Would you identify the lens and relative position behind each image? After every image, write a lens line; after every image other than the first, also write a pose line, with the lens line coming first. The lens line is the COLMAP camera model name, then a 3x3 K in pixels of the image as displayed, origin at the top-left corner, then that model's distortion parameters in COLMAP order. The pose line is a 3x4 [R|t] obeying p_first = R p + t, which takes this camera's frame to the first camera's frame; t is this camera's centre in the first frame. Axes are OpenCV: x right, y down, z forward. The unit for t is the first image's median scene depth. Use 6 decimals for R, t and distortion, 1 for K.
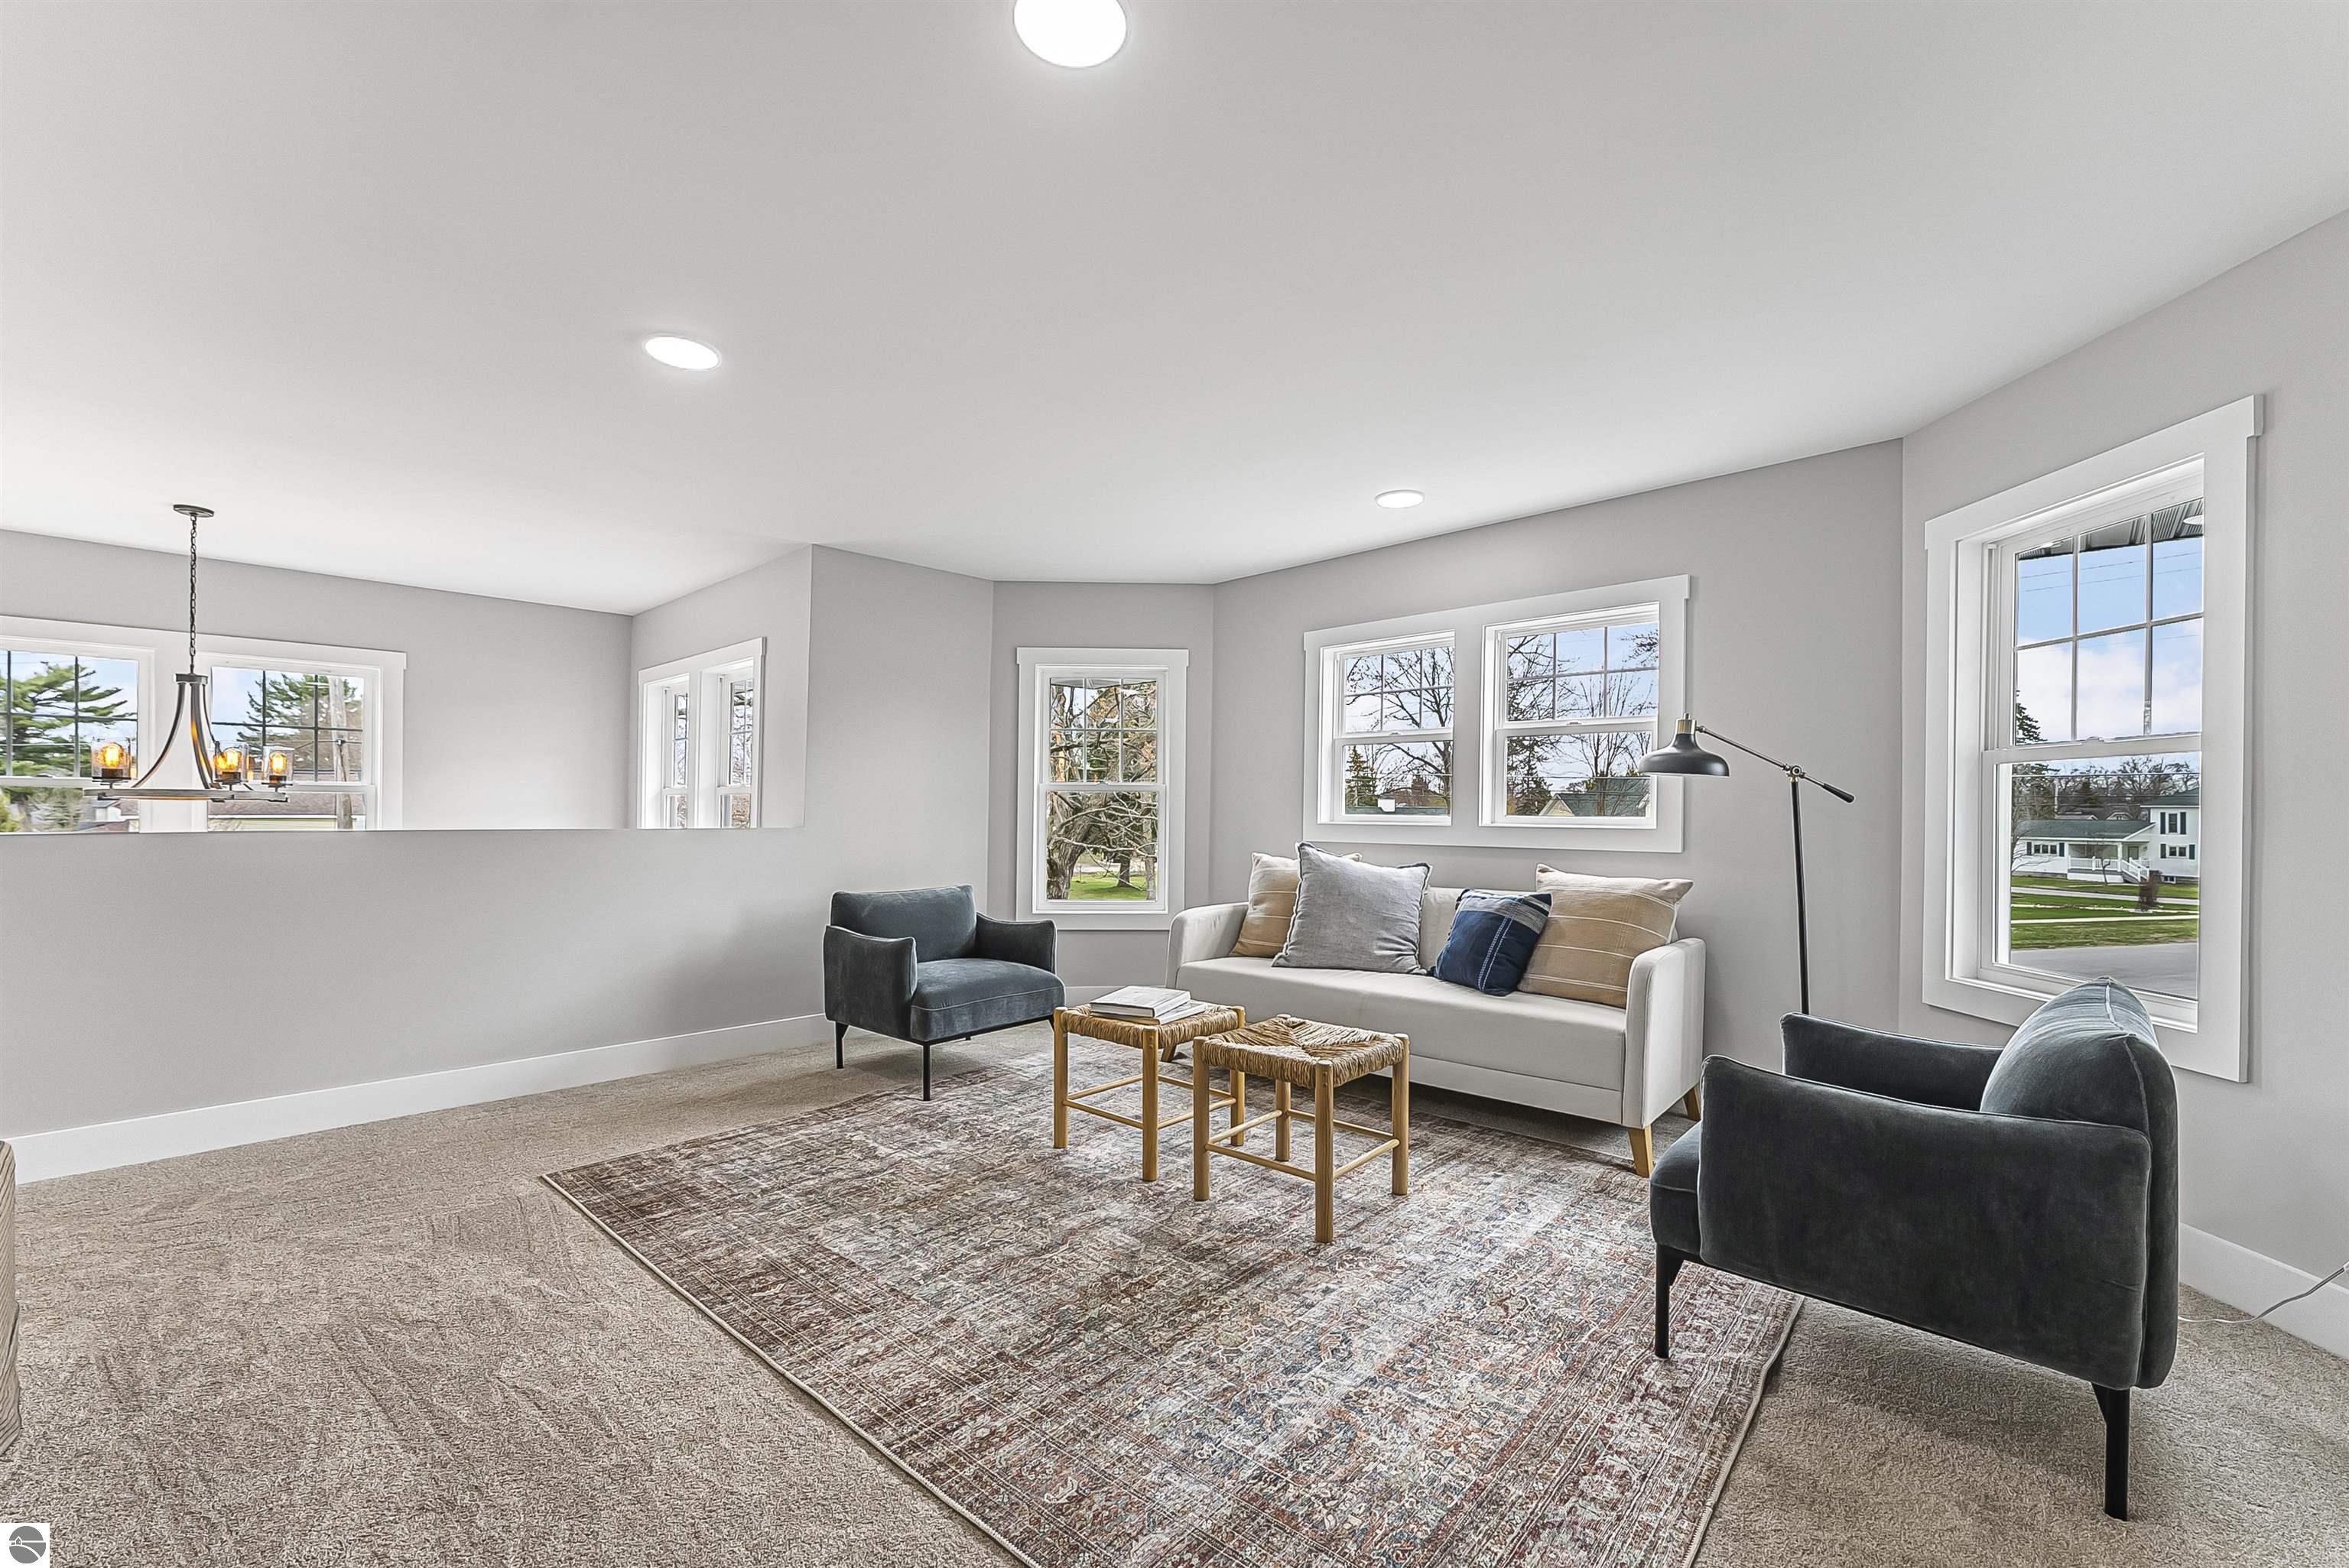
lens RADIAL K [[954.3, 0, 1190.7], [0, 954.3, 798.2], [0, 0, 1]] dist [-0.001101, -0.000017]
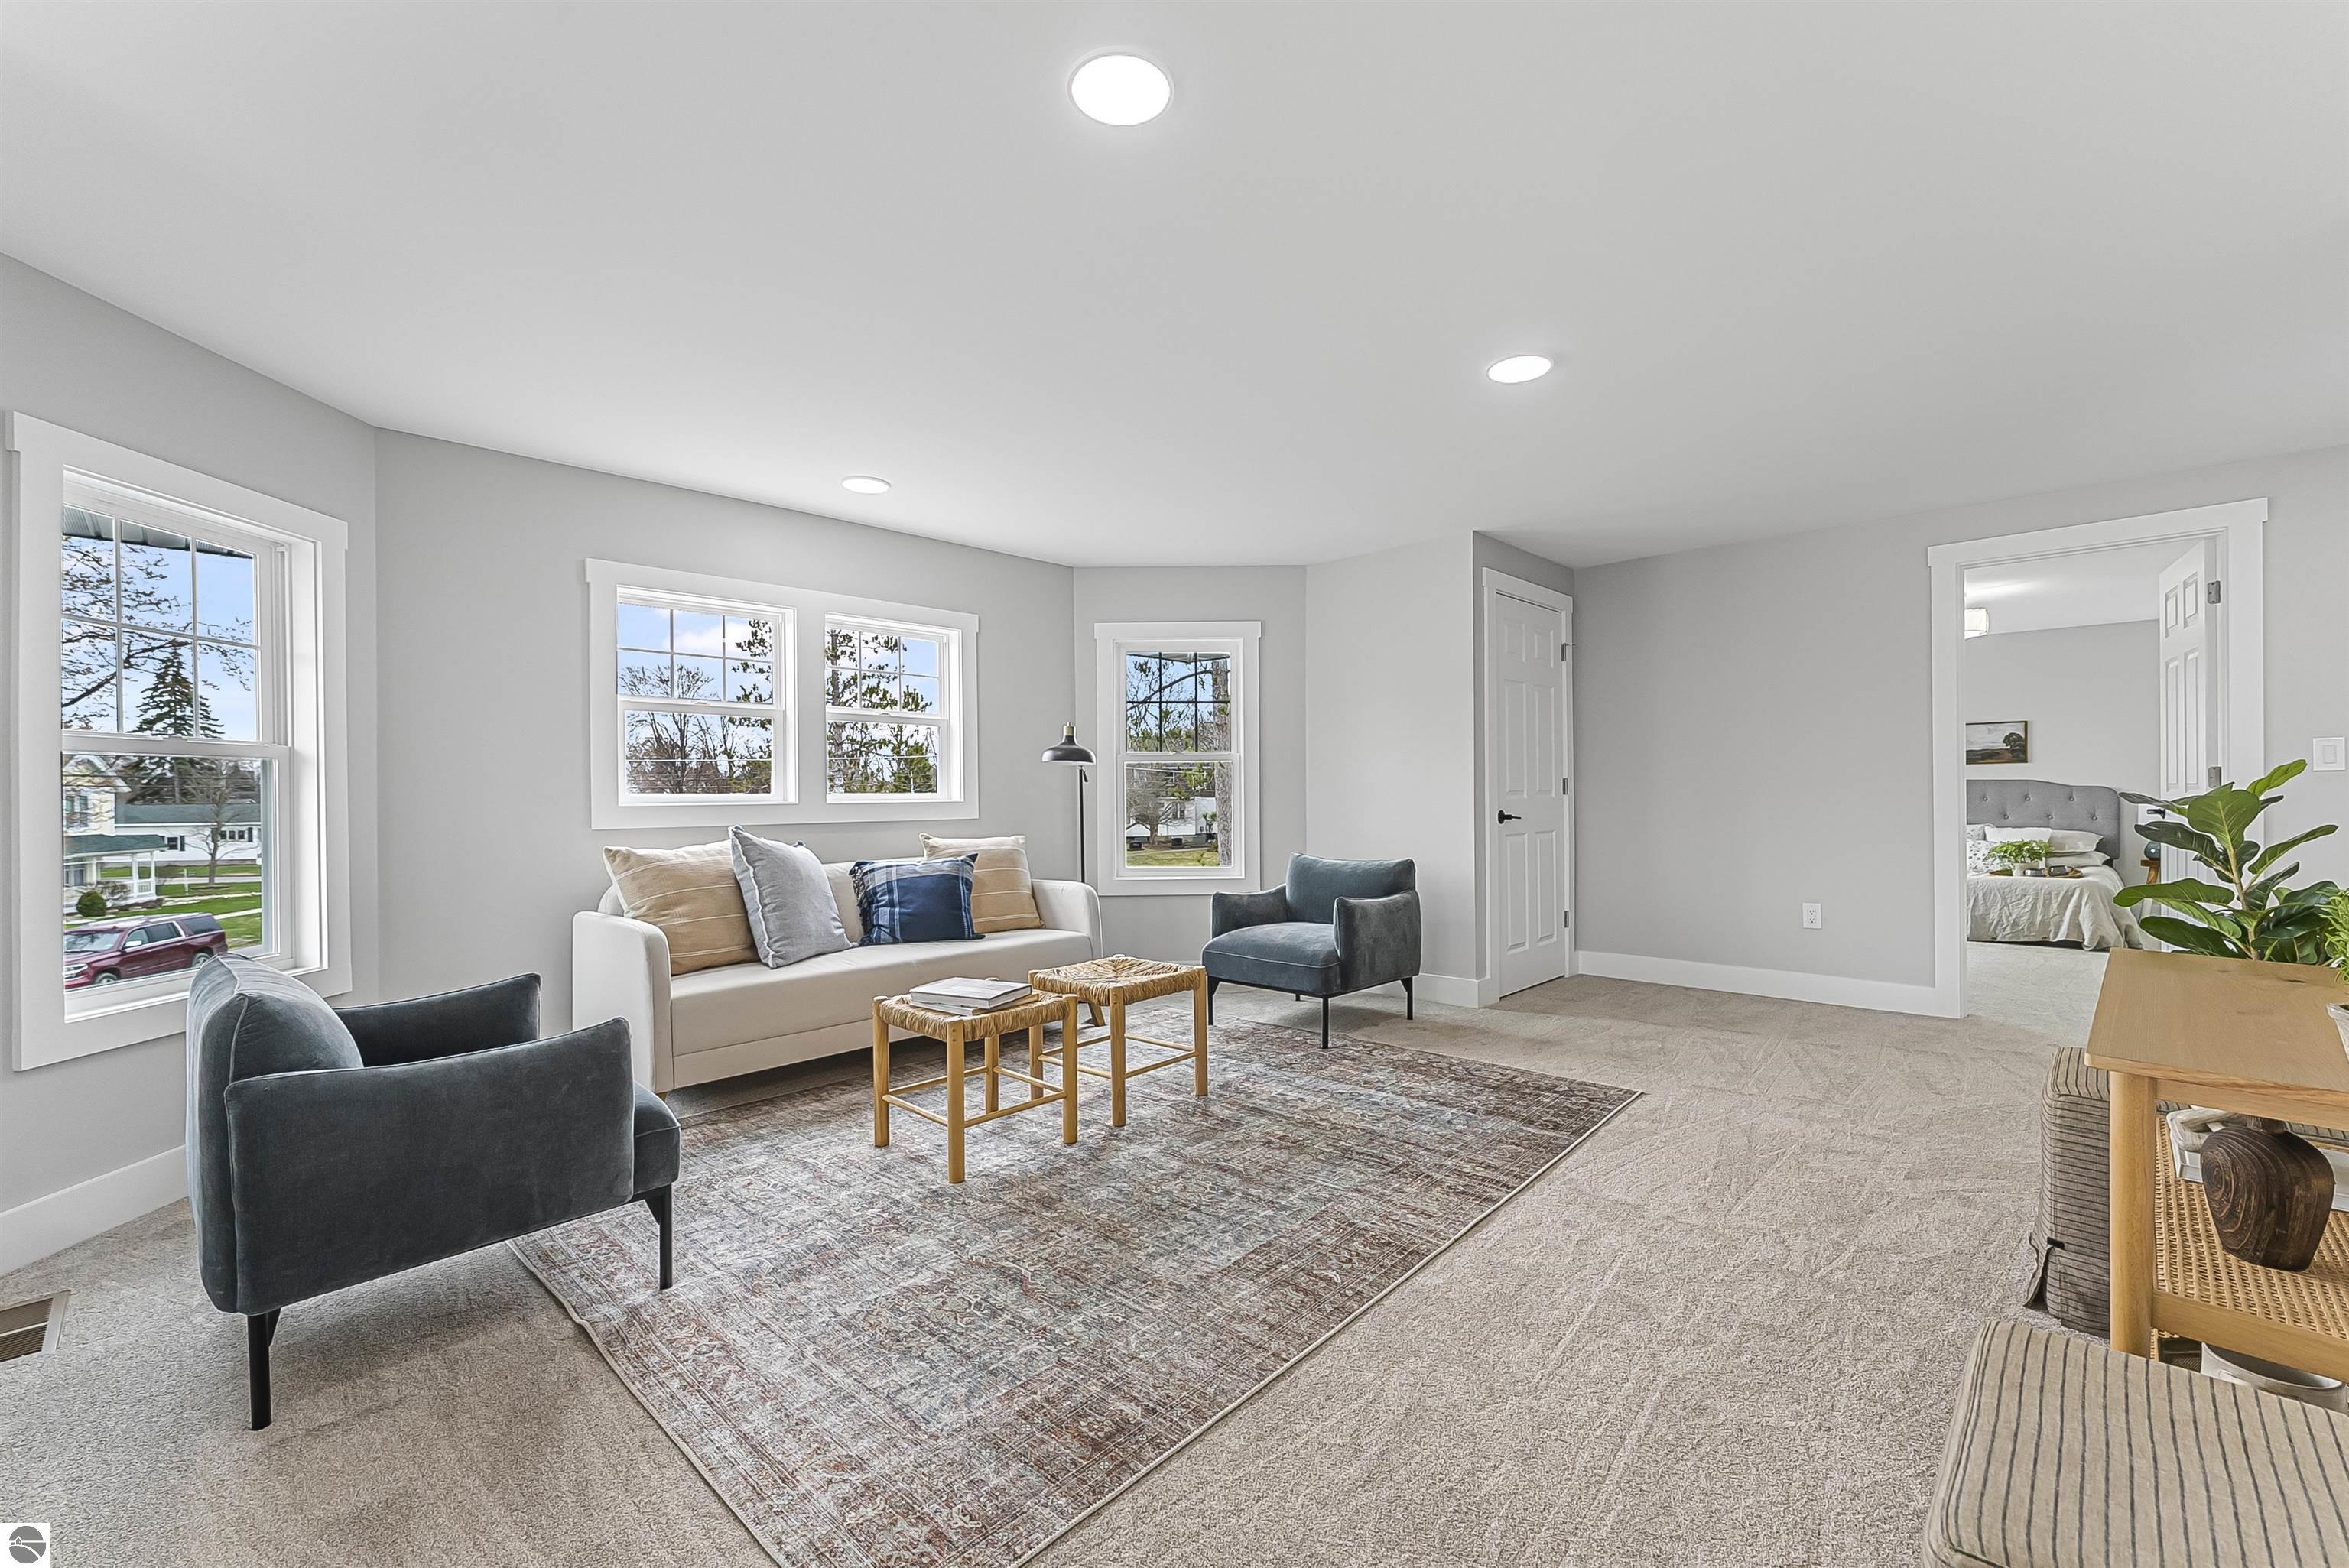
lens RADIAL K [[954.3, 0, 1192.0], [0, 954.3, 793.9], [0, 0, 1]] dist [-0.001101, -0.000017]
pose [[0.022980, -0.005075, 0.999723, -1.145220], [-0.007592, 0.999957, 0.005250, 0.018183], [-0.999707, -0.007710, 0.022940, 0.908252]]
